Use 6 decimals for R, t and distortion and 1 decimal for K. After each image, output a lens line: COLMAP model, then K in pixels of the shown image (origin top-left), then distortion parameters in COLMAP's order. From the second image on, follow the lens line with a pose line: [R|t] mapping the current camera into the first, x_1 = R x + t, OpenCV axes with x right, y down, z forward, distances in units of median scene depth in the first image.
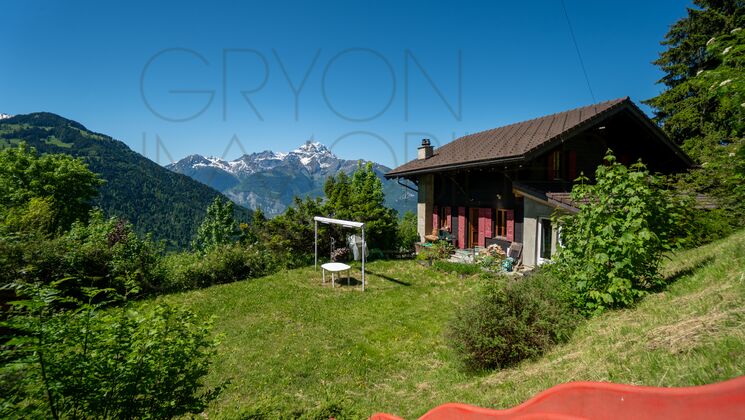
lens RADIAL K [[332.8, 0, 370.2], [0, 332.8, 214.3], [0, 0, 1]] dist [-0.051777, 0.019392]
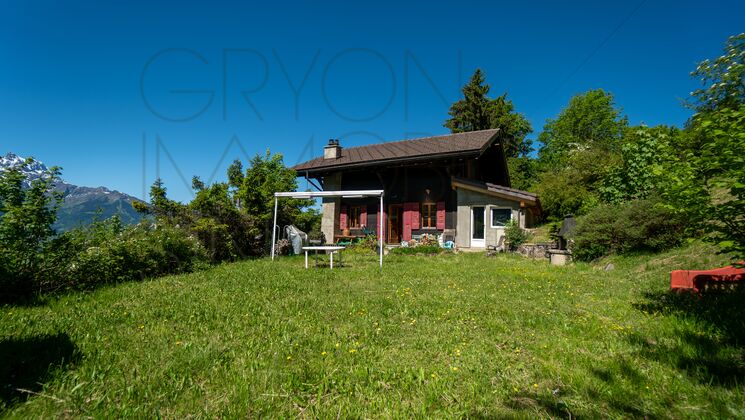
lens RADIAL K [[332.8, 0, 369.6], [0, 332.8, 208.1], [0, 0, 1]] dist [-0.051777, 0.019392]
pose [[0.779293, 0.071176, 0.622605, -0.344559], [0.019285, 0.990334, -0.137353, 0.113401], [-0.626363, 0.119045, 0.770388, 0.176701]]
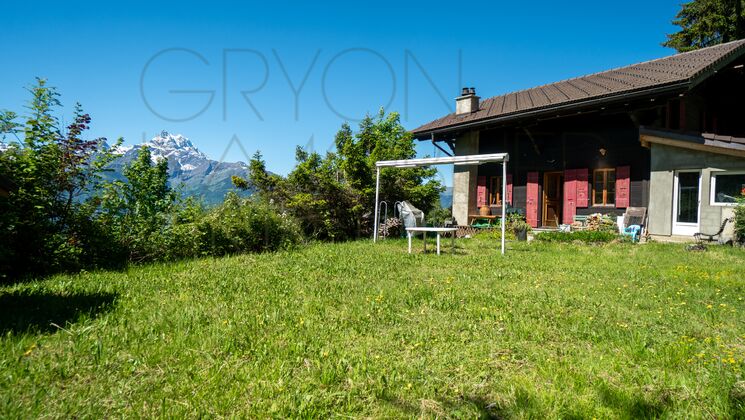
lens RADIAL K [[433.8, 0, 368.2], [0, 433.8, 213.4], [0, 0, 1]] dist [-0.011890, 0.011511]
pose [[0.963346, 0.032783, 0.266250, -0.292147], [-0.016819, 0.997933, -0.062019, 0.117729], [-0.267733, 0.055268, 0.961907, 0.127325]]
